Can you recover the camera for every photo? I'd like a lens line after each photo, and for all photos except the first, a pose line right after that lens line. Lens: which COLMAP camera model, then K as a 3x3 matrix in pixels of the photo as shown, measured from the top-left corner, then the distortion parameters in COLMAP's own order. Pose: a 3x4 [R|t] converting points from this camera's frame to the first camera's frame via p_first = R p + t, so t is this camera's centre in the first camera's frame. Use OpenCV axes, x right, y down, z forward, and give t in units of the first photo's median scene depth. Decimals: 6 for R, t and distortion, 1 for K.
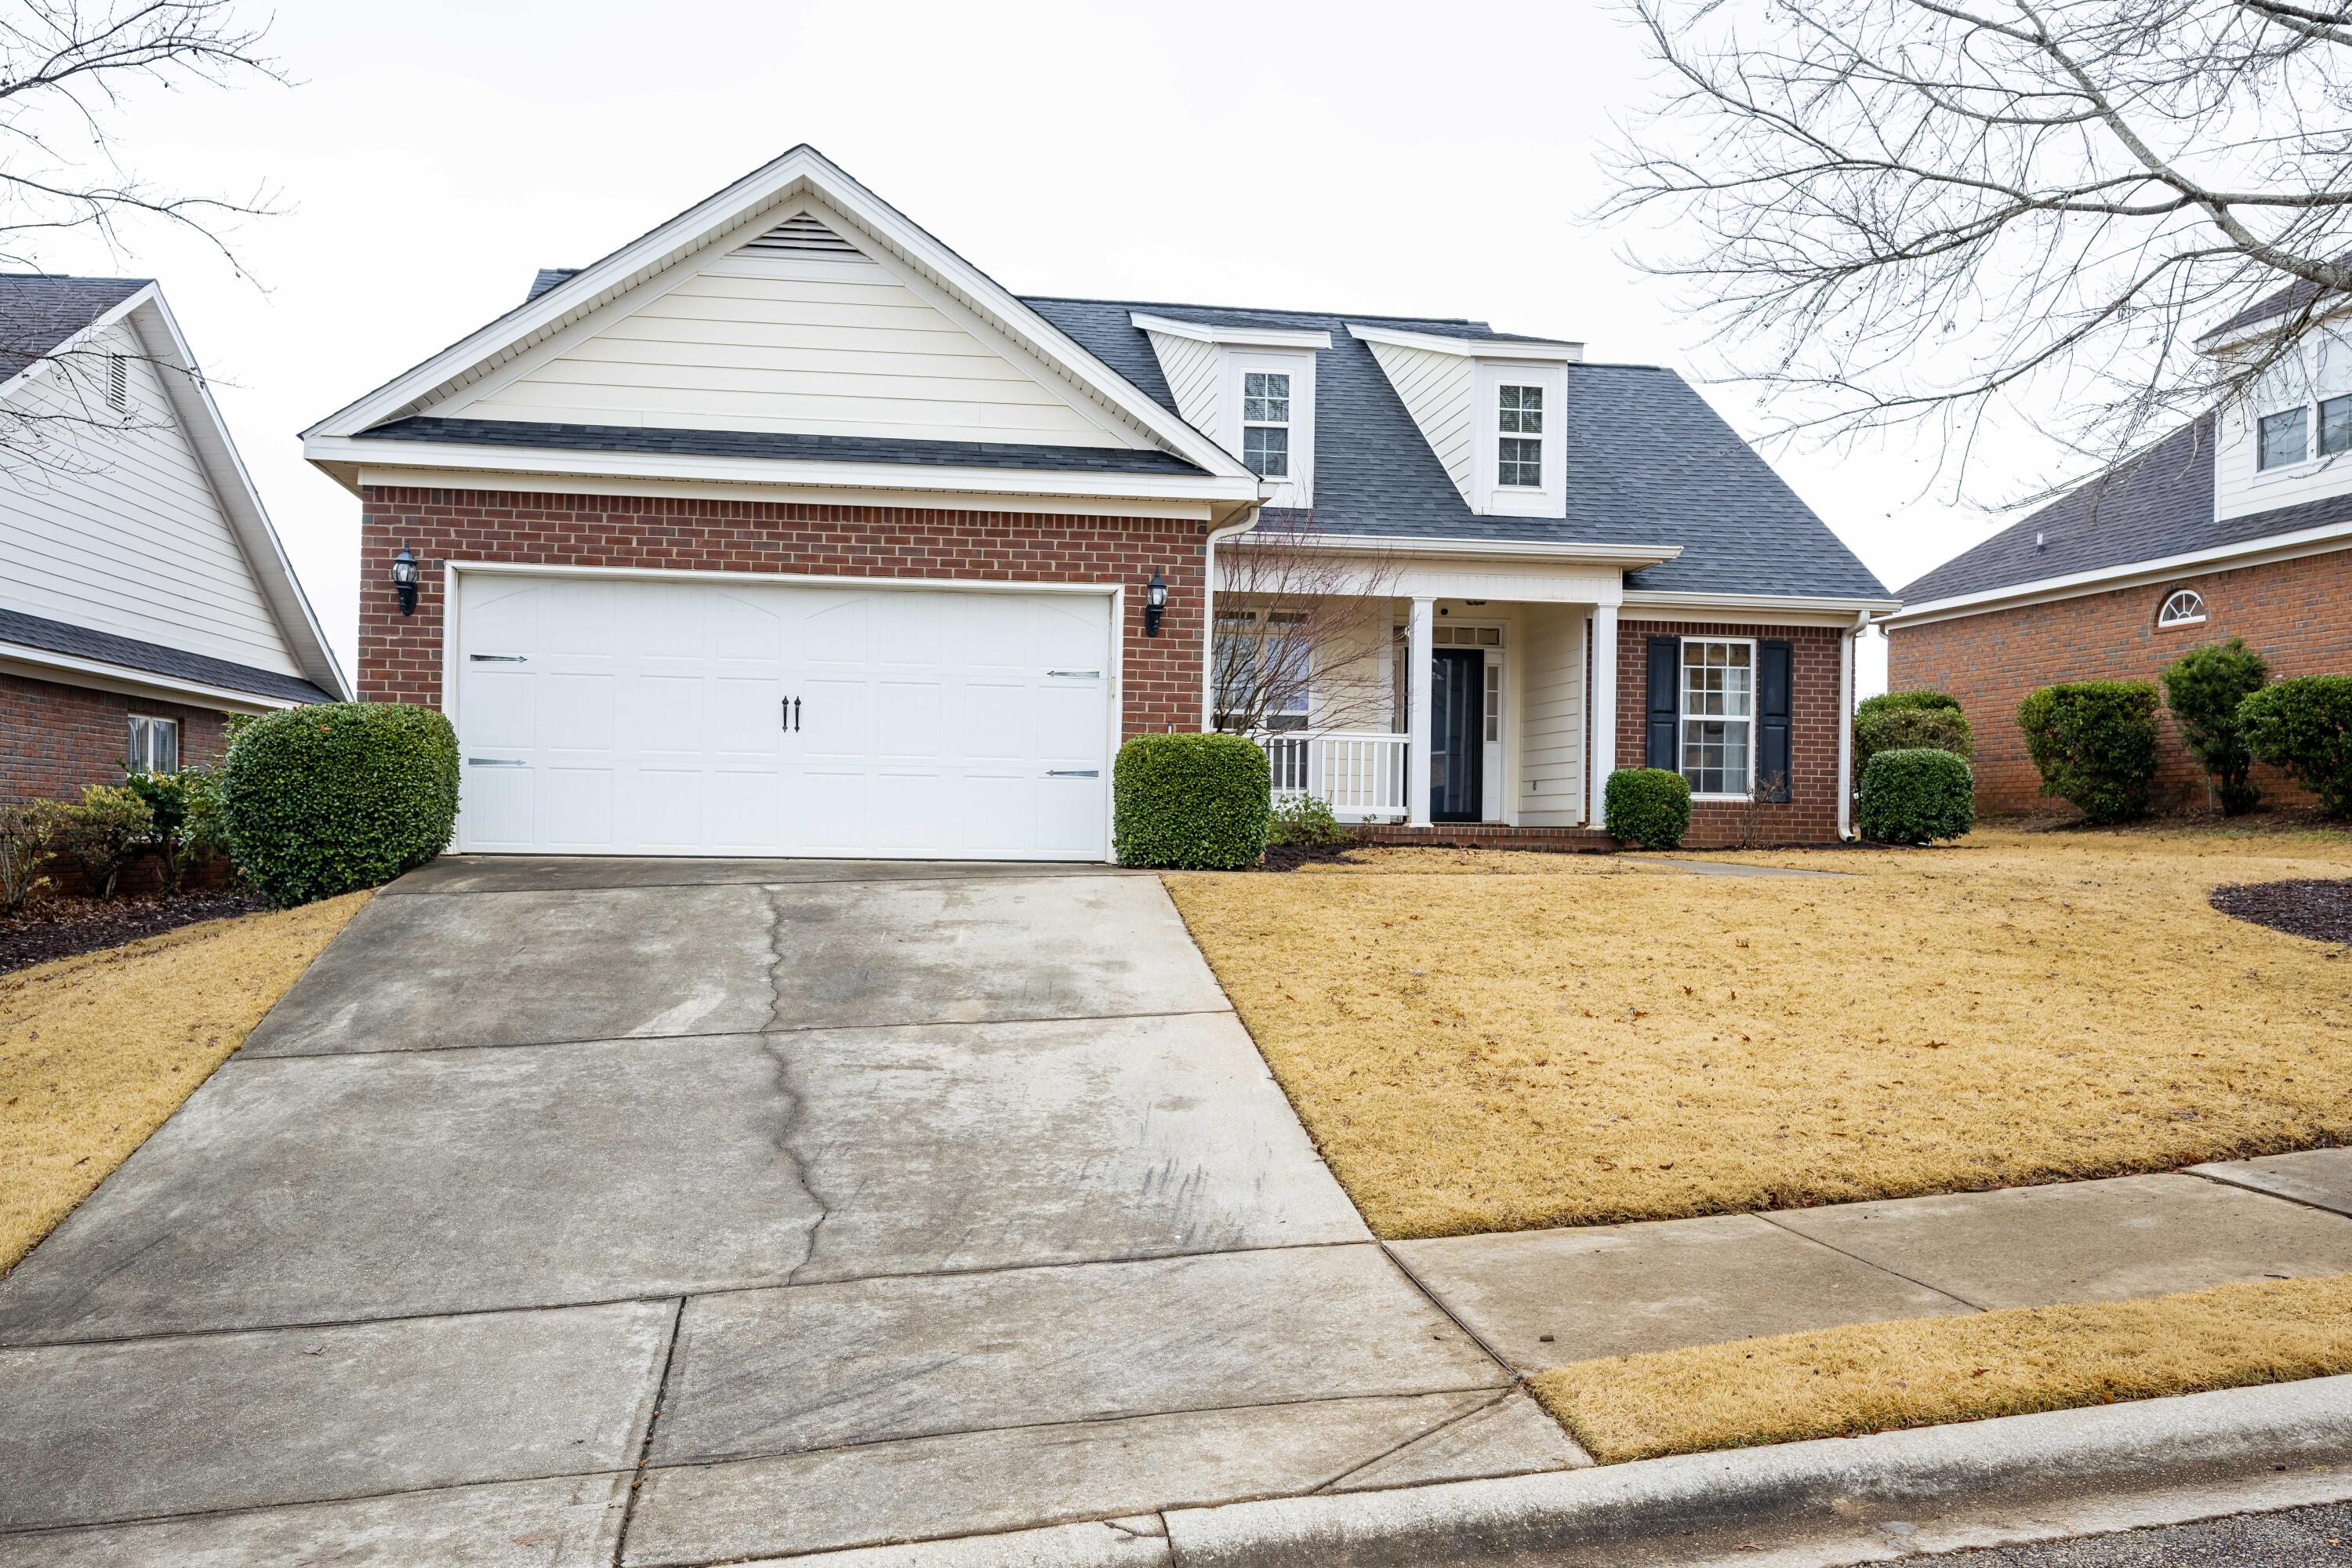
lens RADIAL K [[1921.1, 0, 1245.2], [0, 1921.1, 859.1], [0, 0, 1]] dist [-0.002336, 0.003371]
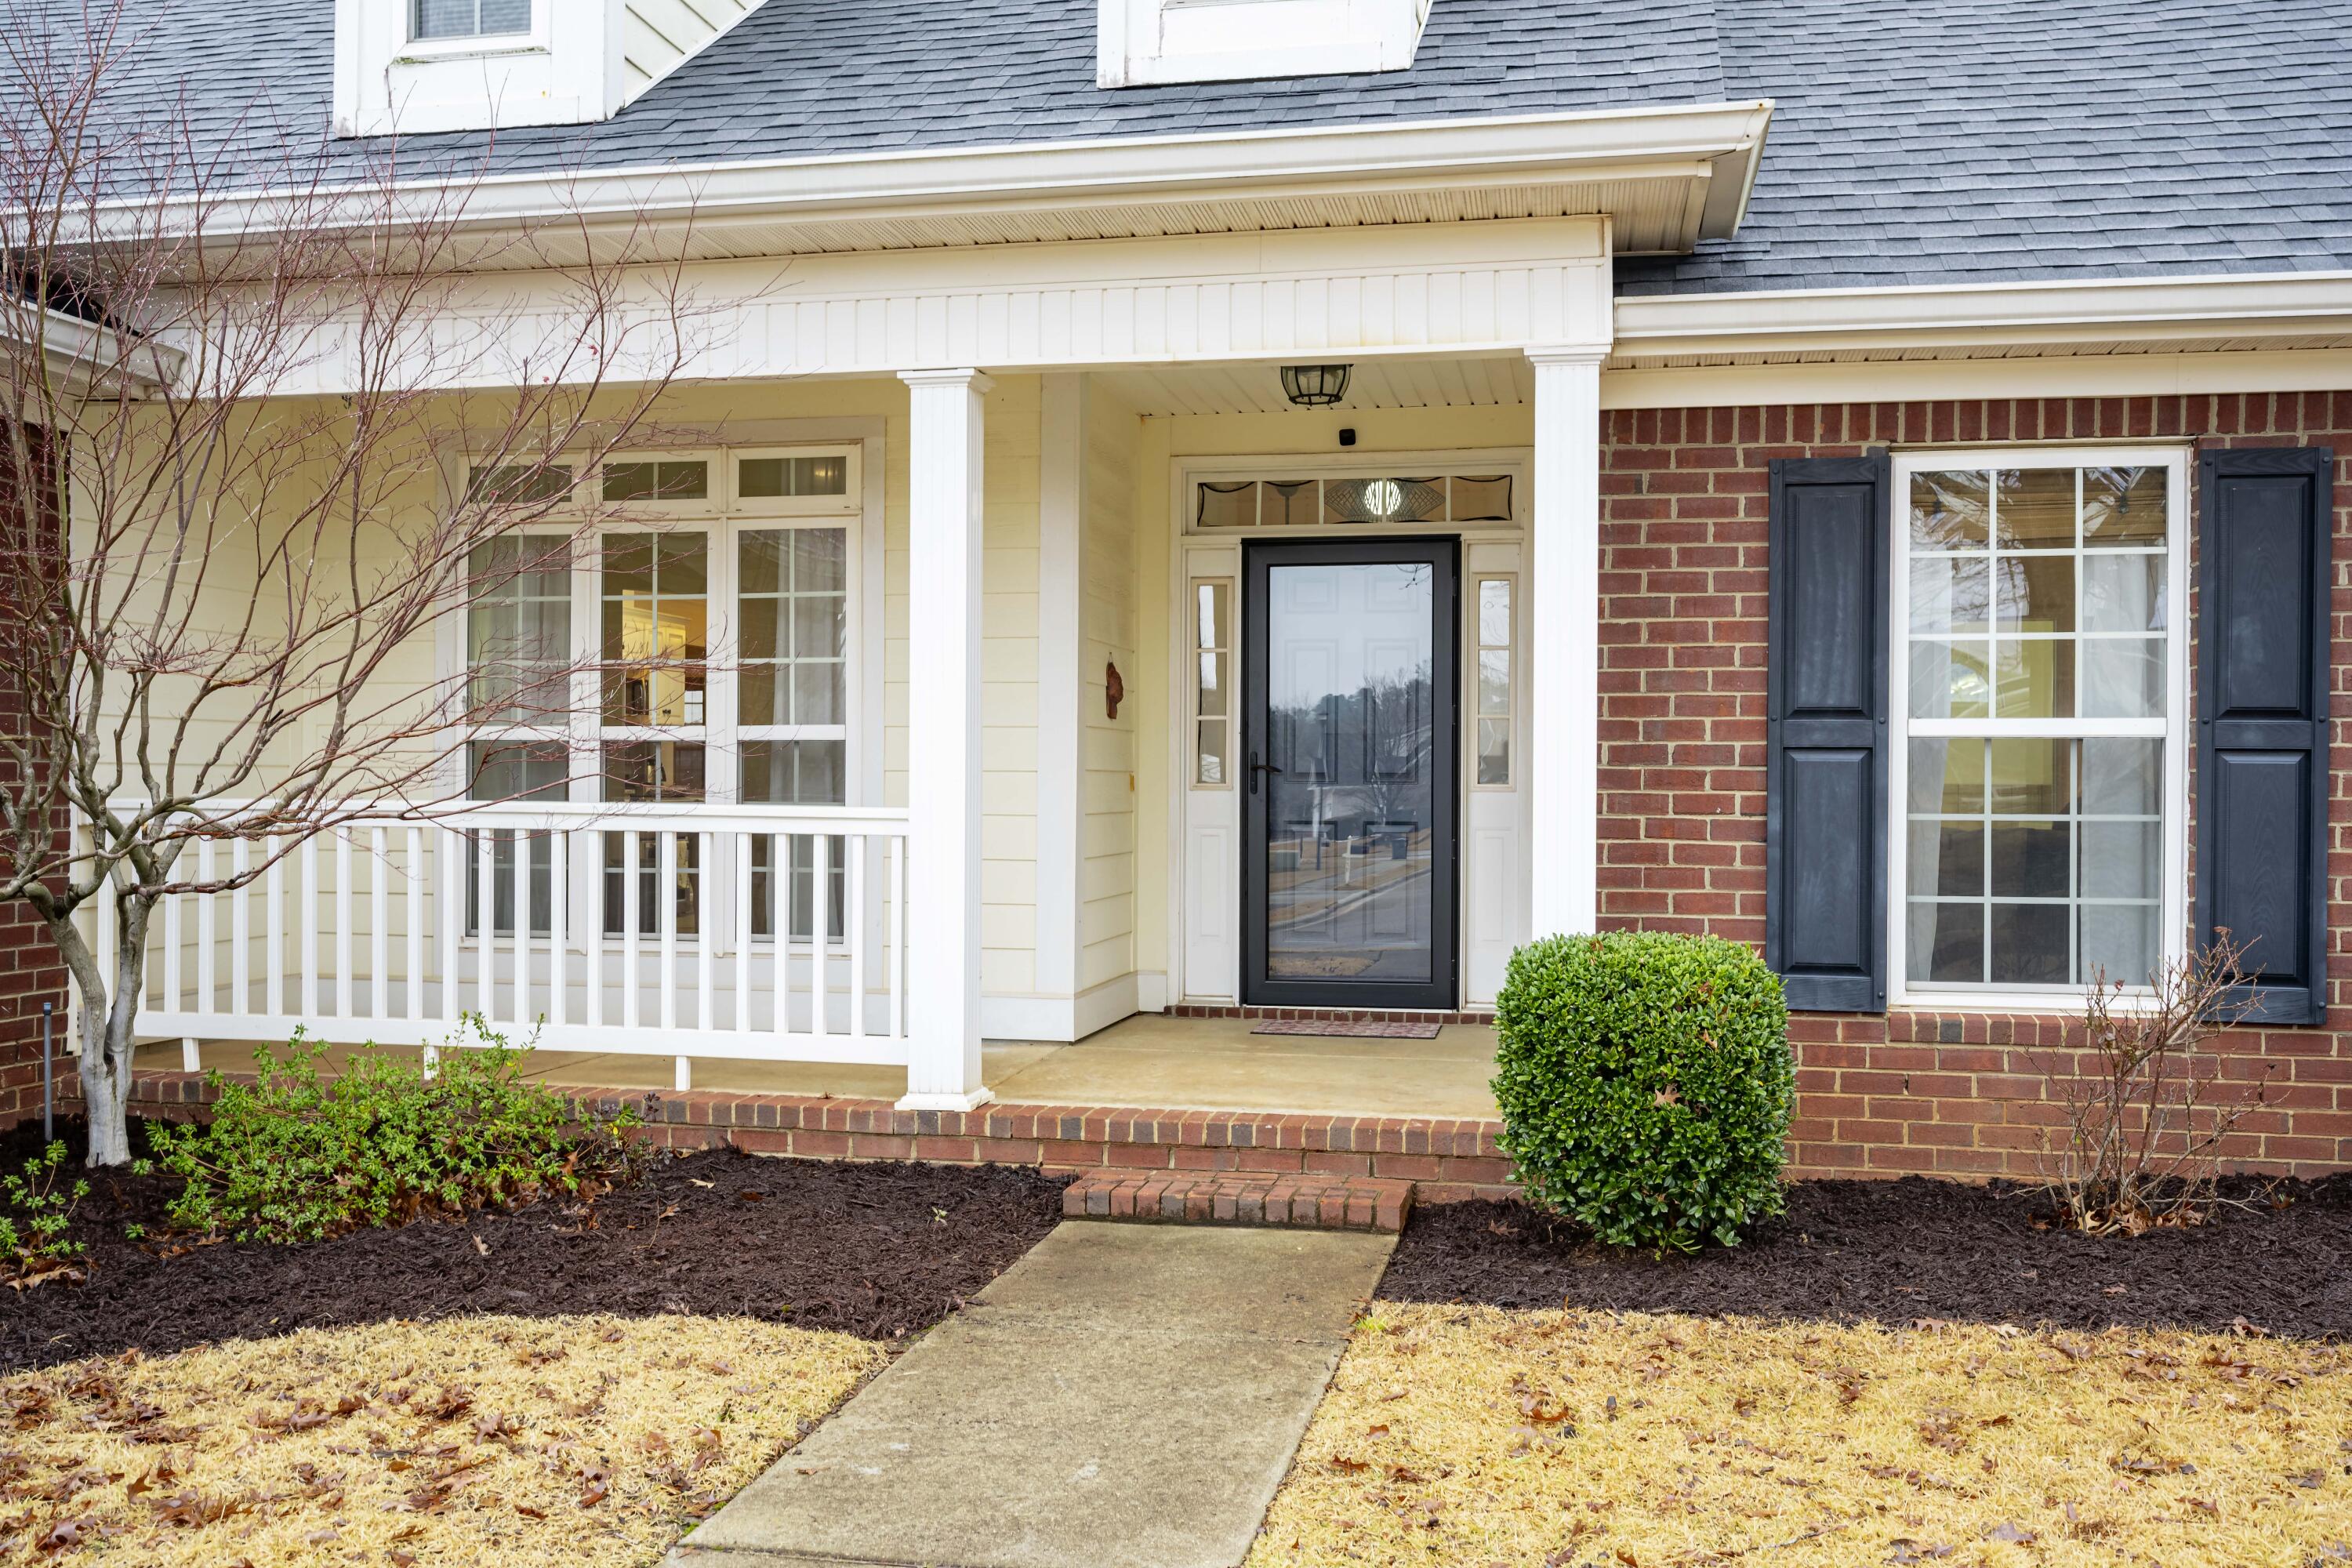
lens RADIAL K [[2086.4, 0, 1193.5], [0, 2086.4, 807.3], [0, 0, 1]] dist [-0.008085, 0.013389]
pose [[0.932992, -0.004297, -0.359871, 0.355061], [0.003106, 0.999988, -0.003886, -0.089709], [0.359883, 0.002507, 0.932994, 0.978817]]
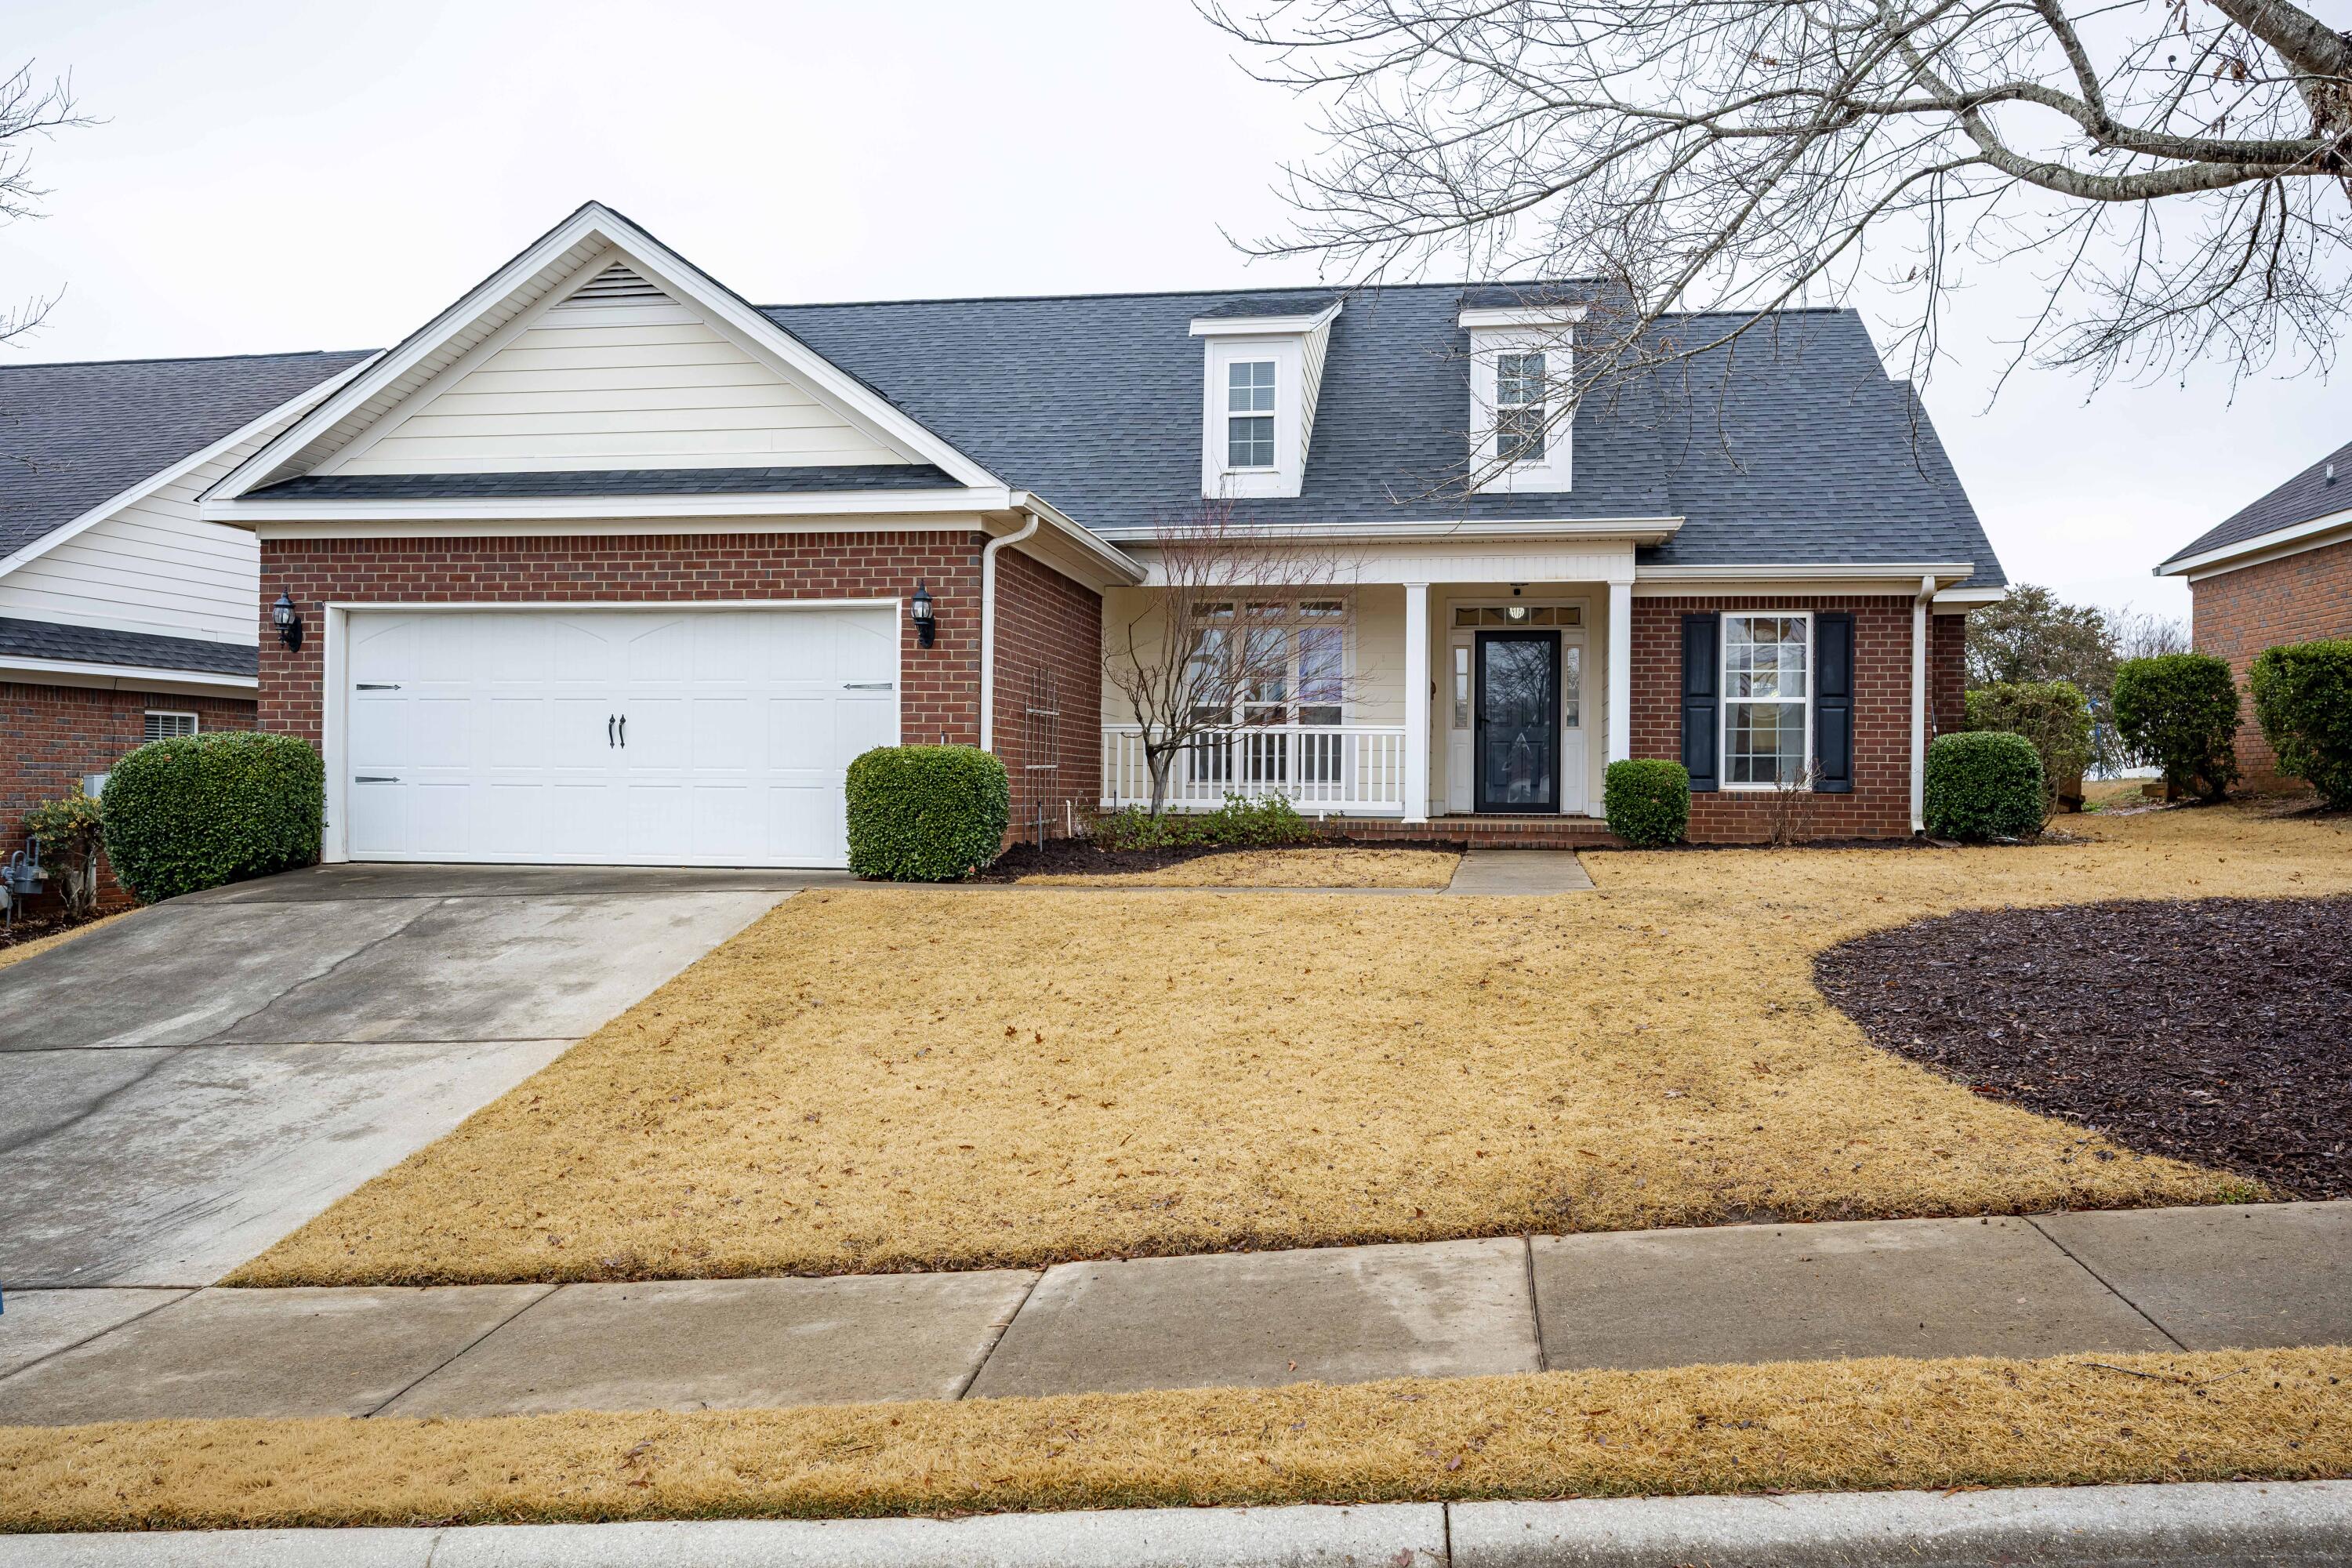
lens RADIAL K [[1921.1, 0, 1248.3], [0, 1921.1, 829.8], [0, 0, 1]] dist [-0.002336, 0.003371]
pose [[0.953319, -0.002379, -0.301957, 0.423876], [0.003184, 0.999993, 0.002173, -0.021995], [0.301949, -0.003033, 0.953319, 0.086101]]
